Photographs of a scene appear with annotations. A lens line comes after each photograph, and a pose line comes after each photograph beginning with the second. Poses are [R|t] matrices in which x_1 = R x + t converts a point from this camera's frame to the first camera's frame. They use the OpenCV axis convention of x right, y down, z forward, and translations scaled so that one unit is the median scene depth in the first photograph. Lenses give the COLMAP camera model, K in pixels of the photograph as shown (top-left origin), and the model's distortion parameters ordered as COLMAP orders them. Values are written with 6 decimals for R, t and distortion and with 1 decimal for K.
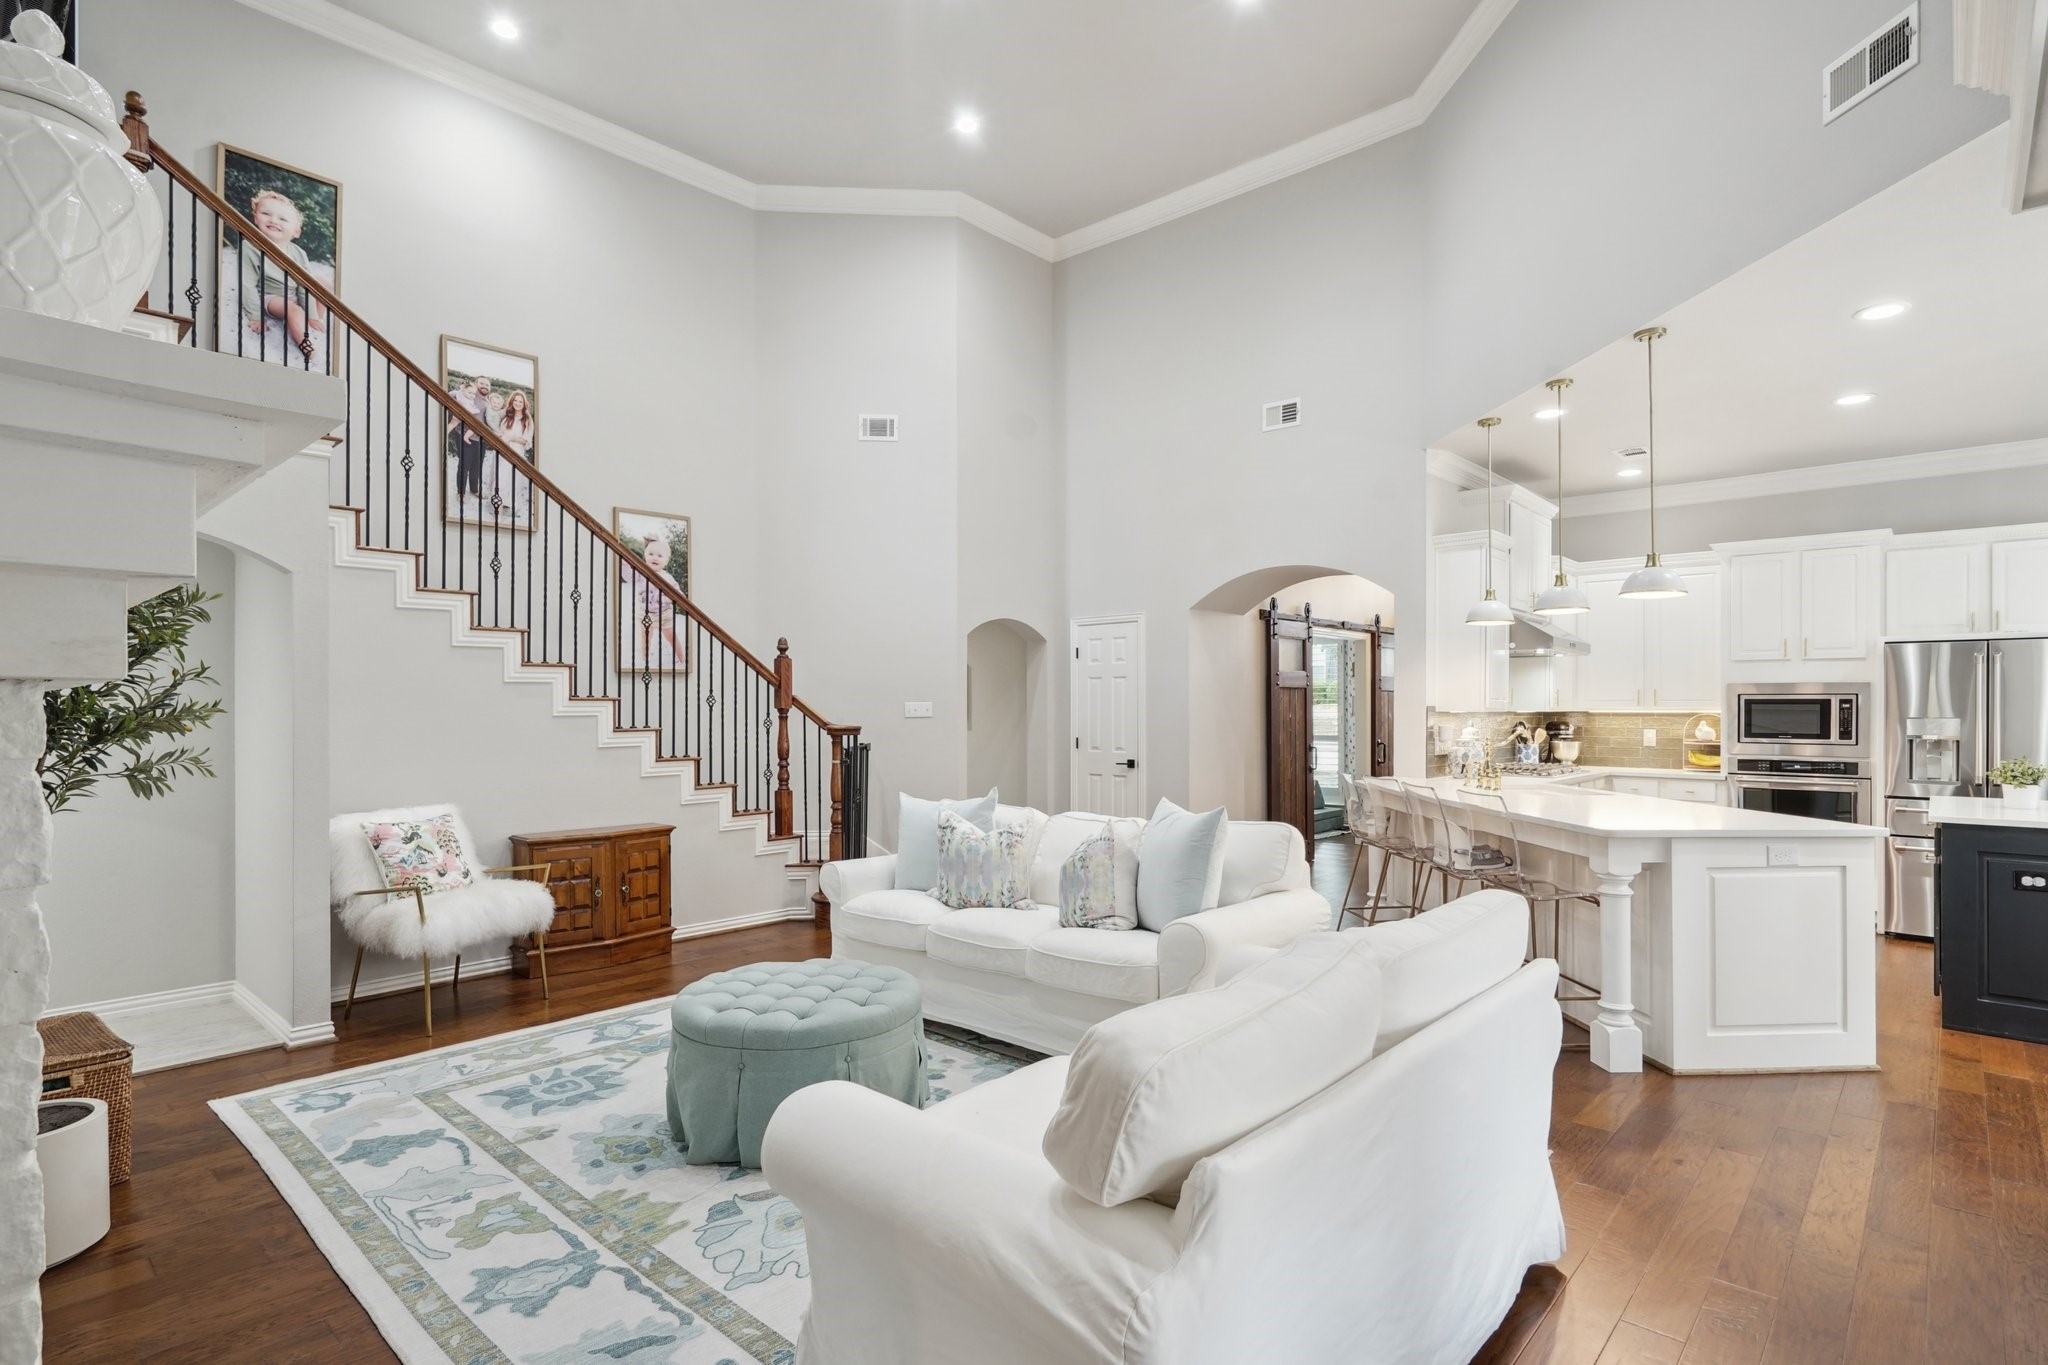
lens RADIAL K [[1018.2, 0, 1034.6], [0, 1018.2, 706.4], [0, 0, 1]] dist [0.001112, 0.000408]
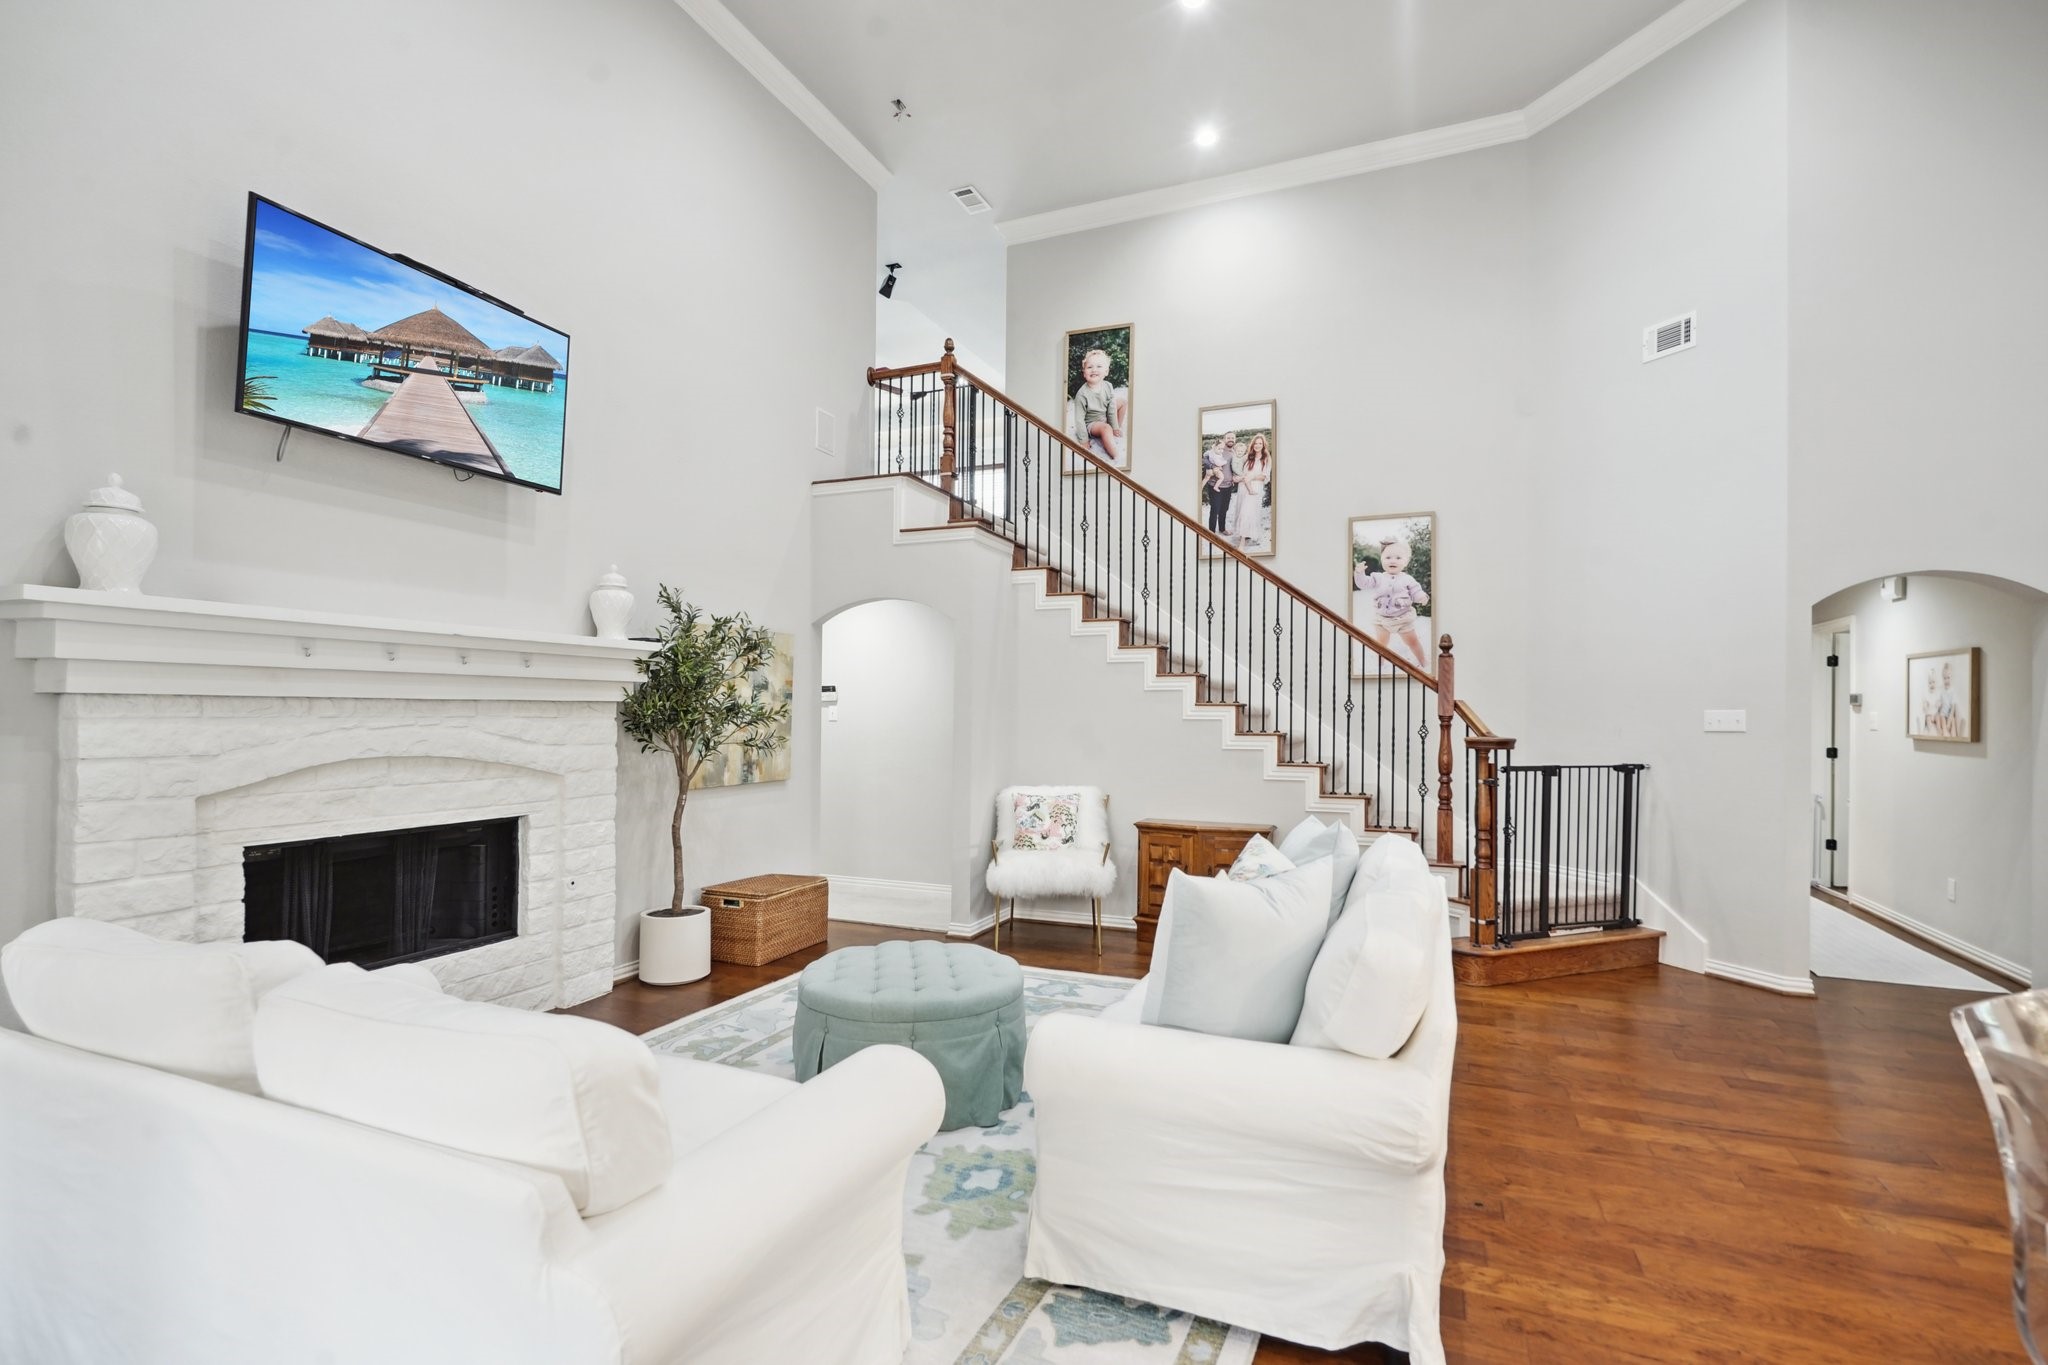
lens RADIAL K [[947.8, 0, 1037.2], [0, 947.8, 703.6], [0, 0, 1]] dist [-0.003840, 0.000596]
pose [[0.336673, -0.003134, -0.941616, 0.405399], [-0.009504, 0.999932, -0.006727, 0.000346], [0.941574, 0.011214, 0.336621, 0.413297]]
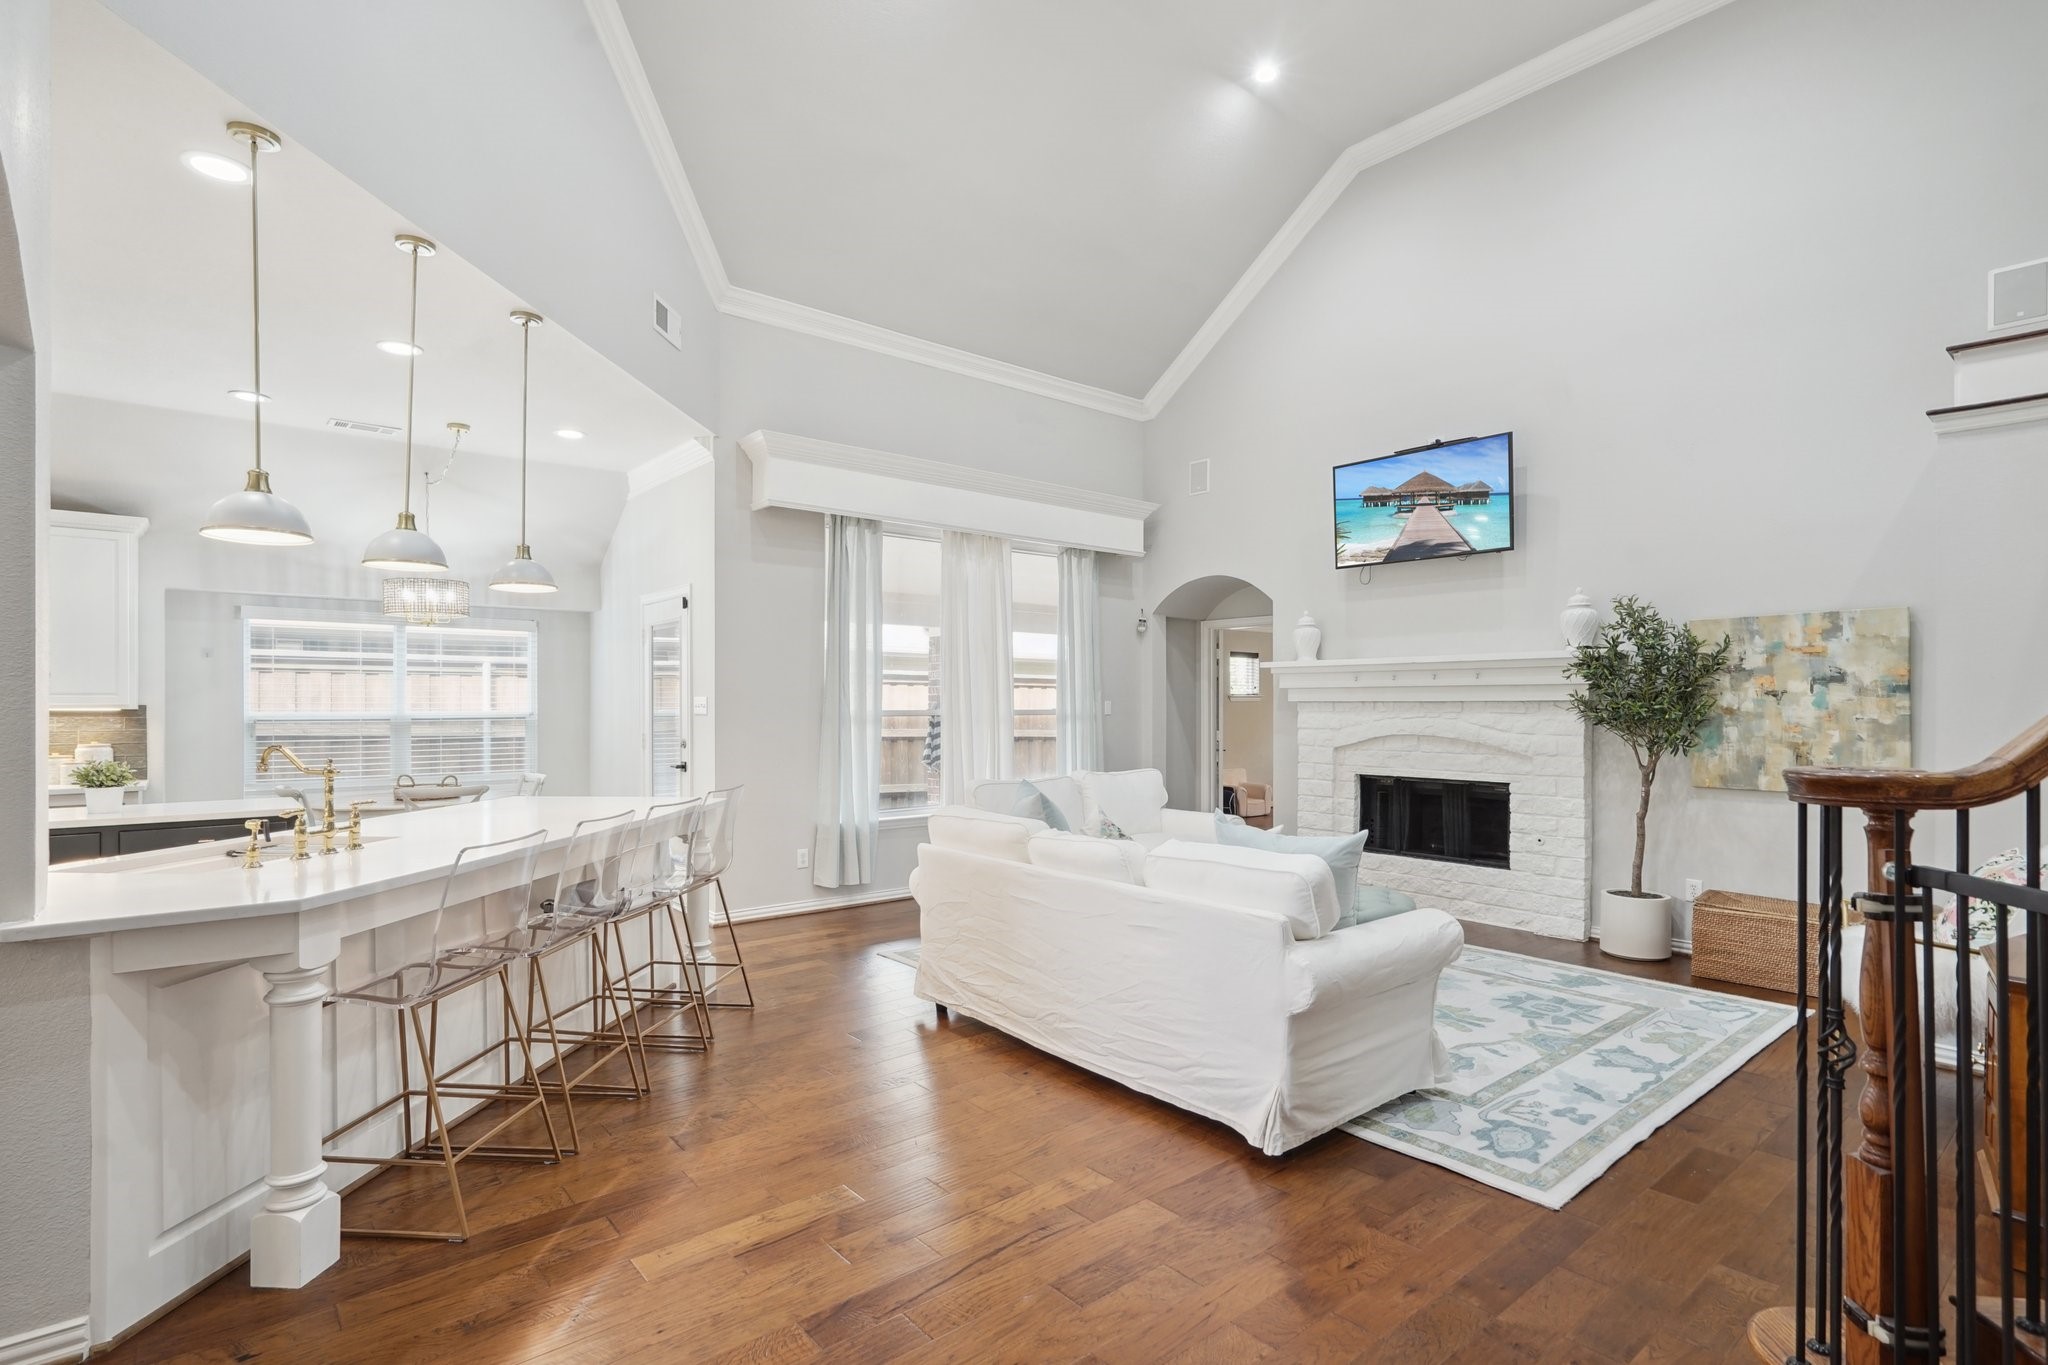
lens RADIAL K [[998.0, 0, 1050.0], [0, 998.0, 709.6], [0, 0, 1]] dist [-0.001503, -0.000386]
pose [[-0.992414, -0.000784, 0.122937, -0.003860], [-0.000272, 0.999991, 0.004180, 0.001520], [-0.122939, 0.004115, -0.992406, 1.308238]]
